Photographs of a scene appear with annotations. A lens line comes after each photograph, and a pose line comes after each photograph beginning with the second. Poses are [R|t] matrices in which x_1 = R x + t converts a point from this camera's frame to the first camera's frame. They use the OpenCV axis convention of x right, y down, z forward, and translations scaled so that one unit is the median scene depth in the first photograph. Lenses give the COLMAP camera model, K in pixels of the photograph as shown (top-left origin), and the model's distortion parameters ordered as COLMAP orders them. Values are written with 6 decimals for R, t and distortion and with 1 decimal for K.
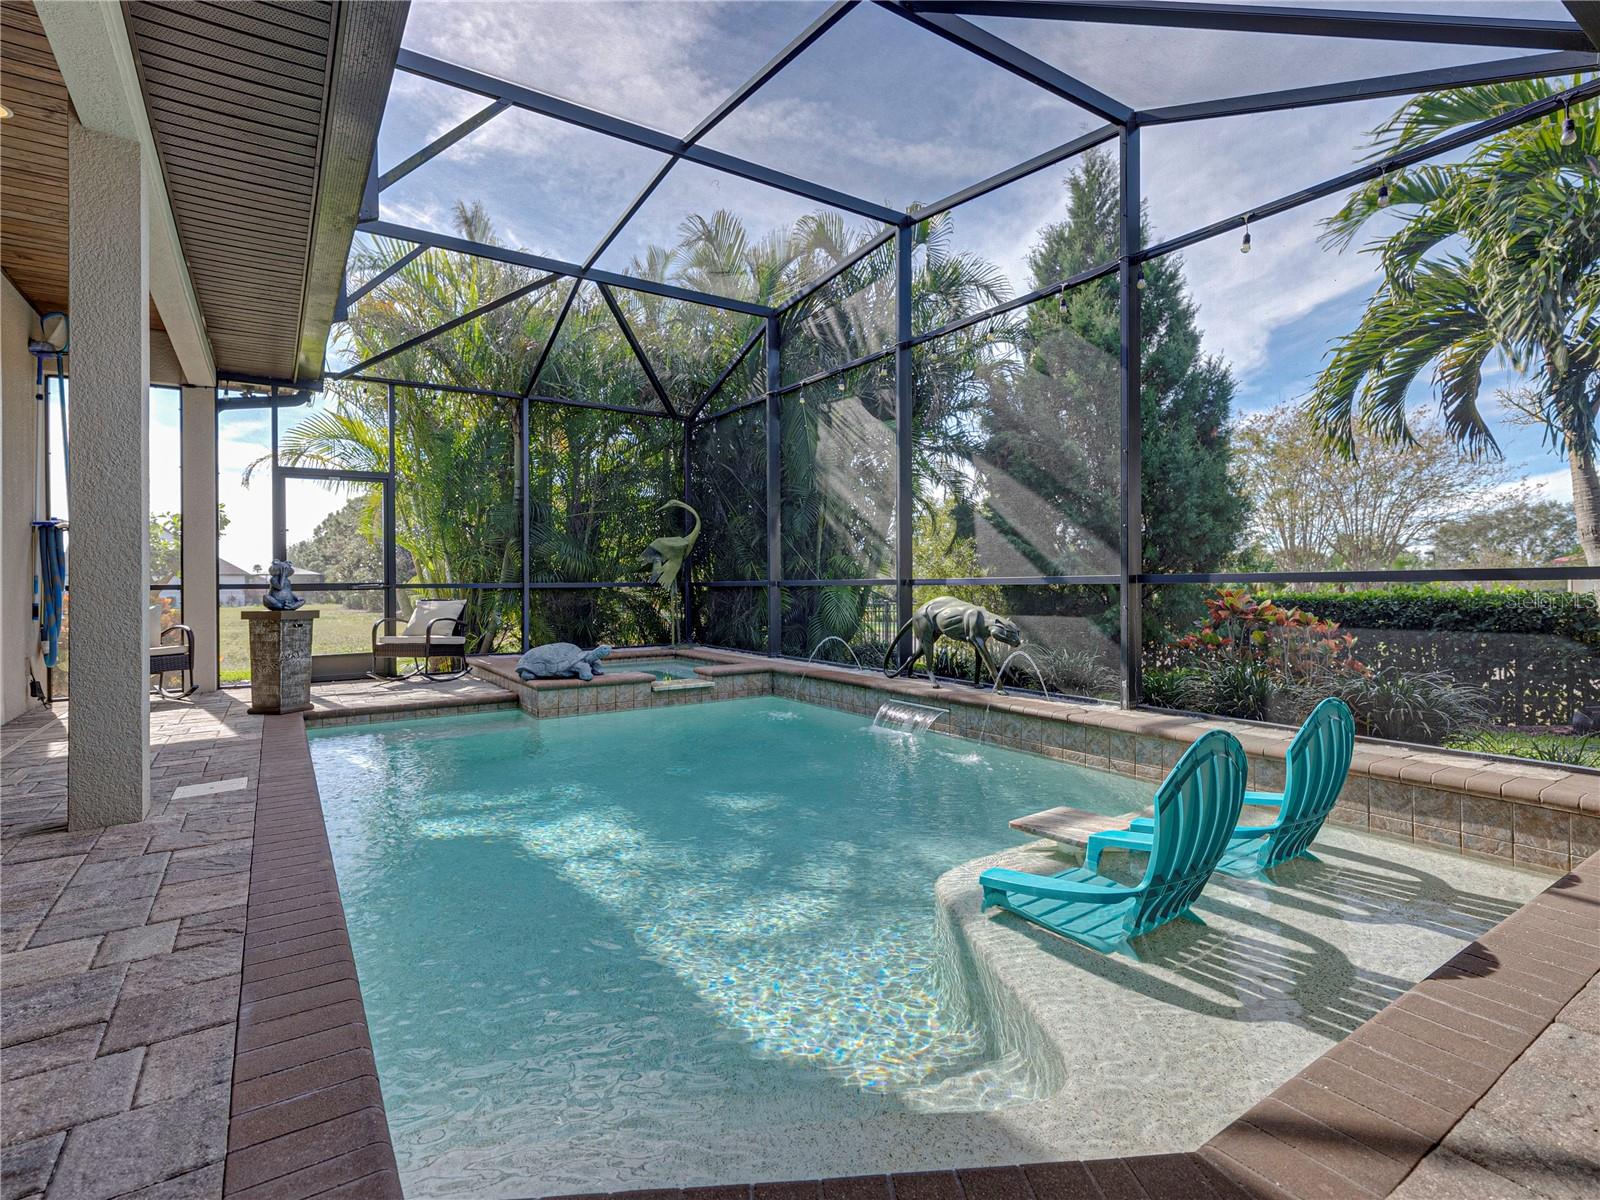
lens RADIAL K [[802.7, 0, 812.1], [0, 802.7, 573.6], [0, 0, 1]] dist [0.006040, 0.000972]
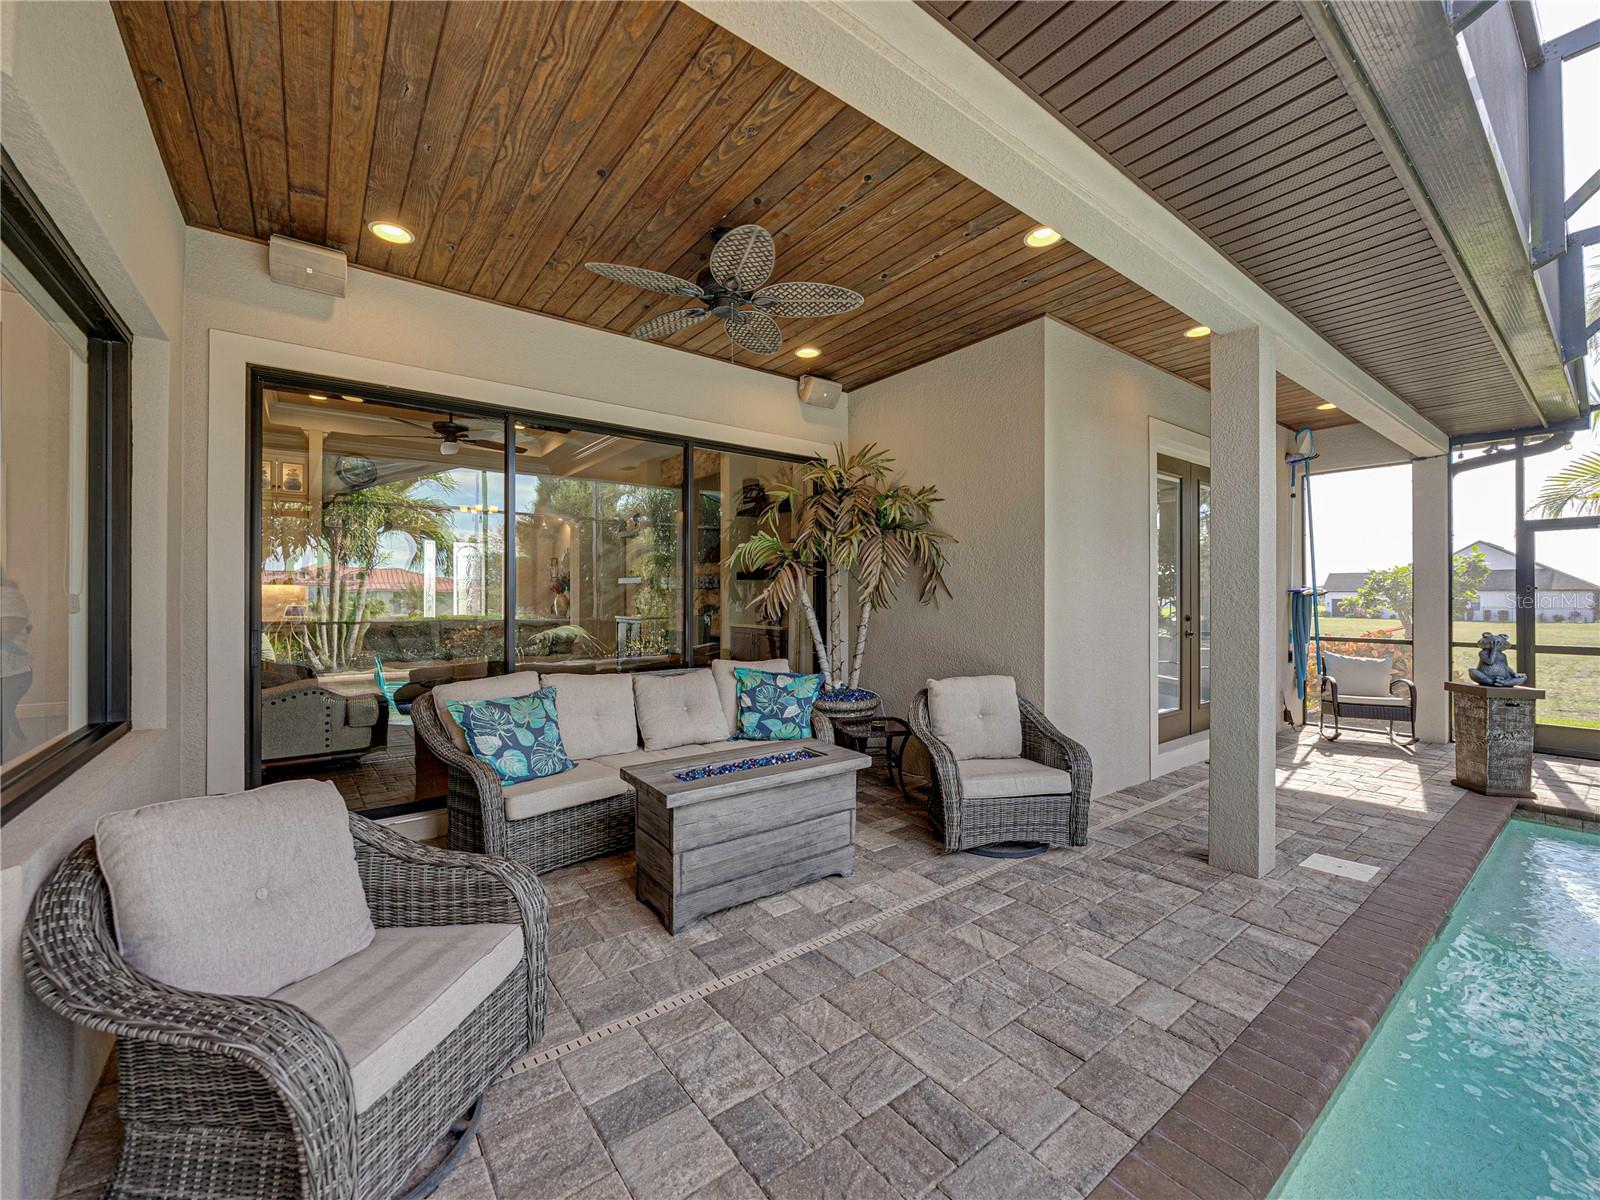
lens RADIAL K [[643.6, 0, 799.1], [0, 643.6, 592.2], [0, 0, 1]] dist [-0.000595, -0.000014]
pose [[0.056721, 0.009367, -0.998346, 0.046766], [0.004495, 0.999943, 0.009638, -0.064154], [0.998380, -0.005034, 0.056676, 0.112268]]
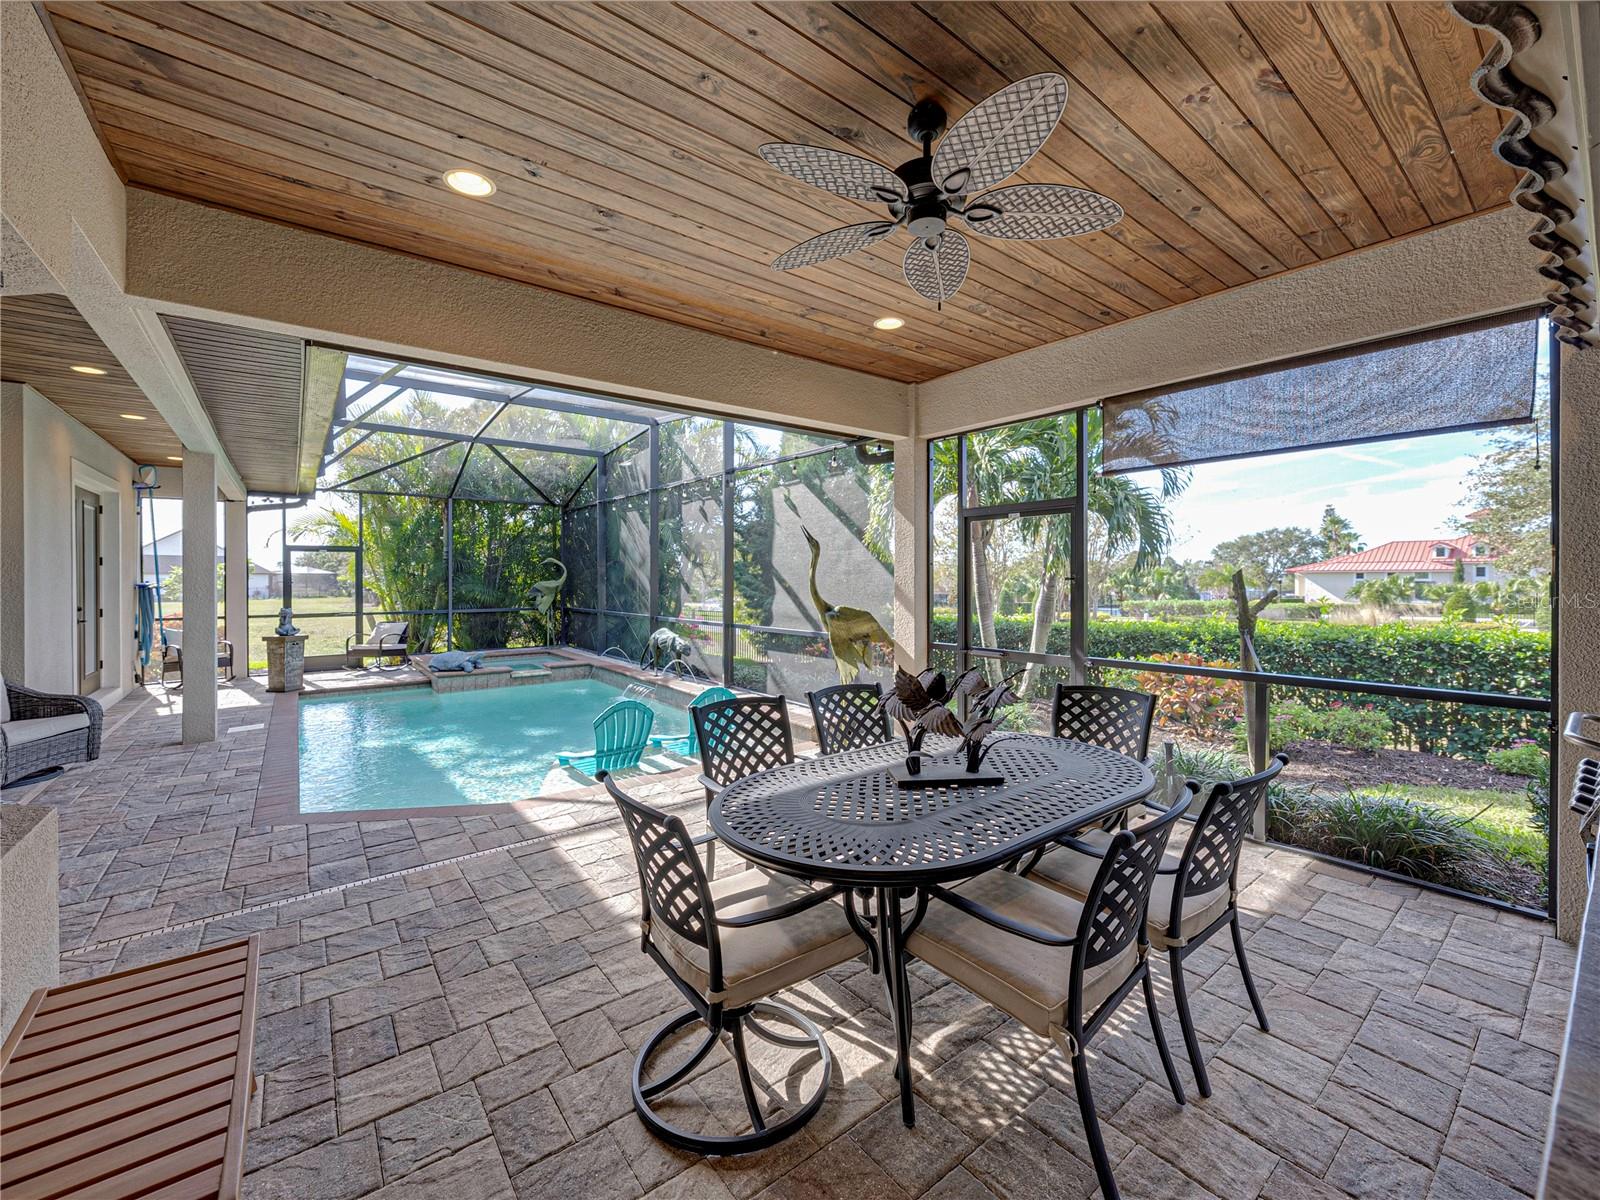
lens RADIAL K [[629.9, 0, 827.7], [0, 629.9, 581.8], [0, 0, 1]] dist [-0.001036, -0.000568]
pose [[0.993424, 0.012319, 0.113829, 0.335600], [-0.013996, 0.999805, 0.013951, -0.095156], [-0.113635, -0.015452, 0.993402, -0.468789]]
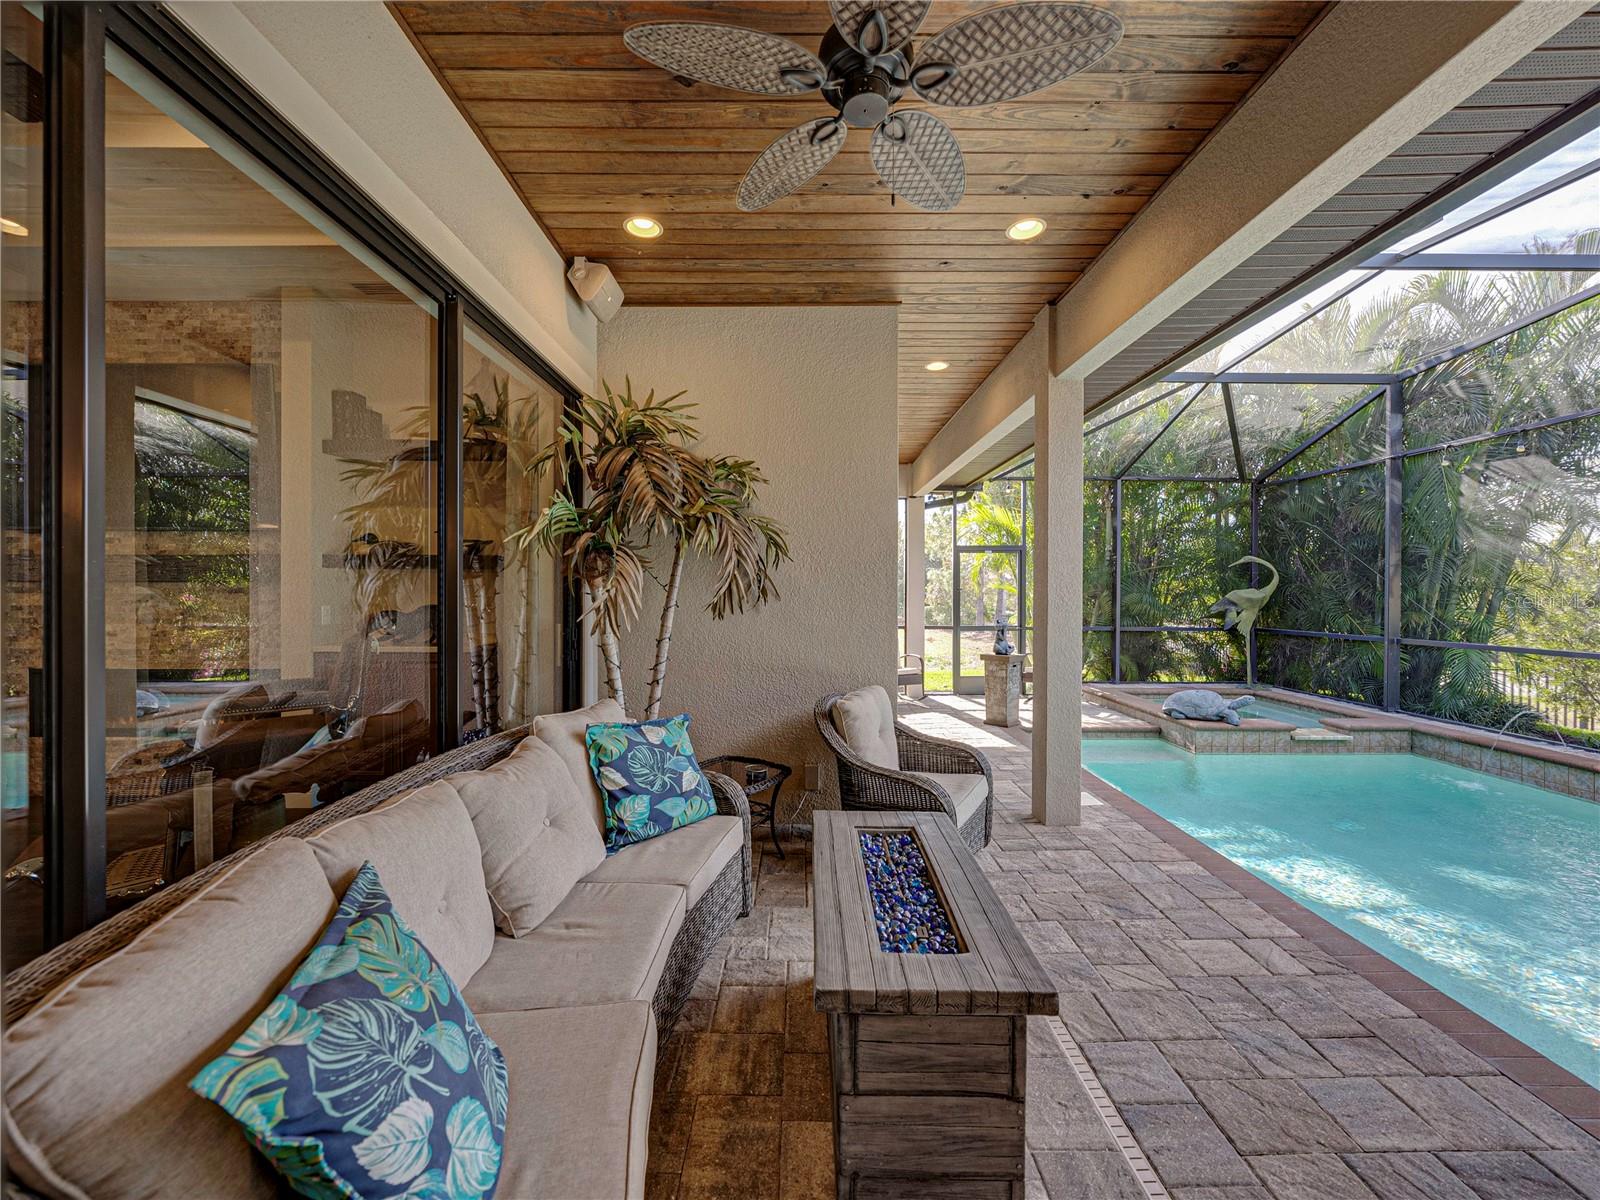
lens RADIAL K [[643.6, 0, 799.1], [0, 643.6, 592.2], [0, 0, 1]] dist [-0.000595, -0.000014]
pose [[0.833231, 0.015492, -0.552708, -0.274042], [-0.009920, 0.999865, 0.013070, -0.064744], [0.552836, -0.005407, 0.833272, -0.136944]]
